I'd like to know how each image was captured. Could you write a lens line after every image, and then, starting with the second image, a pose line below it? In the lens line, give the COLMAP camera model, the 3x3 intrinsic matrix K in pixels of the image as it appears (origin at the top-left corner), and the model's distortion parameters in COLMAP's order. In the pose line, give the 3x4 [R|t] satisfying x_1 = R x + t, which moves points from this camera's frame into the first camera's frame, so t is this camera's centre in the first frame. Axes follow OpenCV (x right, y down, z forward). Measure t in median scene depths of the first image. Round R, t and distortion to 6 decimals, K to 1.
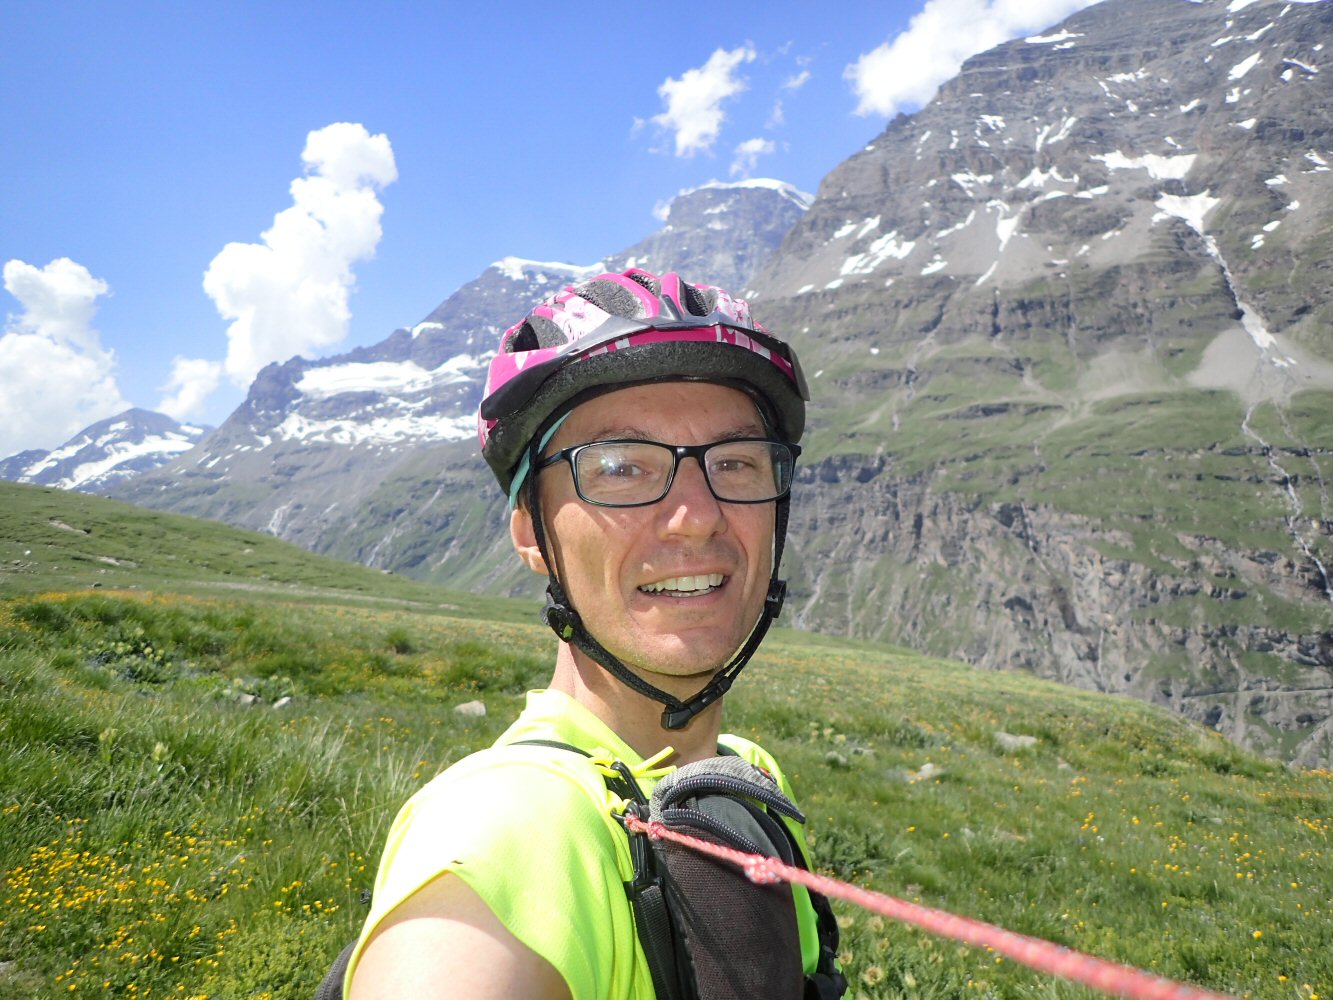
lens RADIAL K [[982.7, 0, 665.9], [0, 982.7, 497.0], [0, 0, 1]] dist [-0.012915, -0.007853]
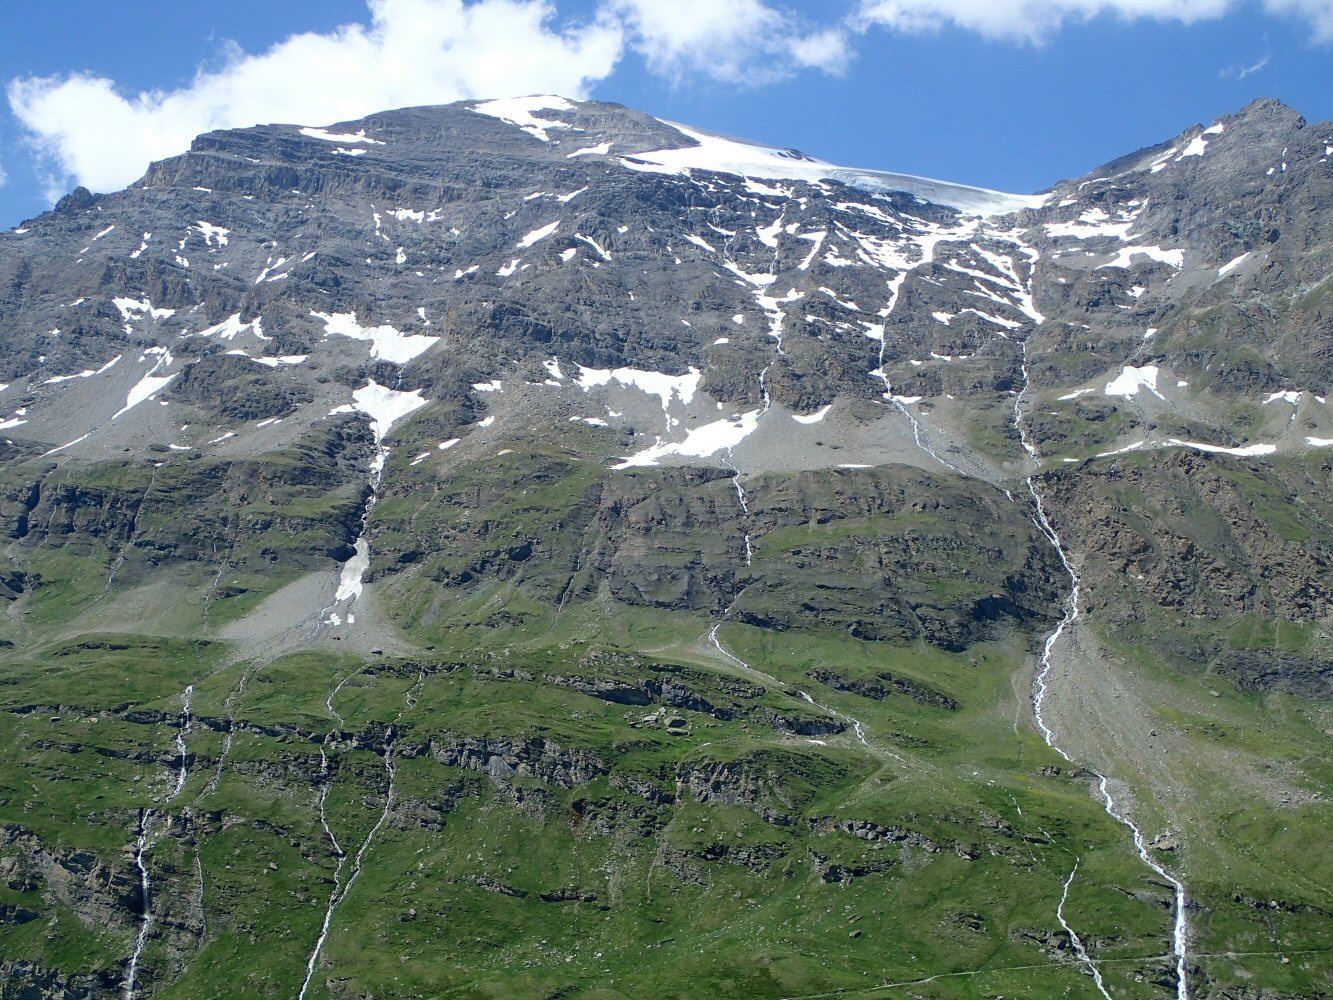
lens RADIAL K [[1796.9, 0, 666.1], [0, 1796.9, 502.4], [0, 0, 1]] dist [-0.010756, 0.000000]
pose [[0.894330, 0.177192, 0.410824, 0.204409], [-0.082555, 0.967821, -0.237713, 0.039301], [-0.439725, 0.178678, 0.880180, -0.135170]]
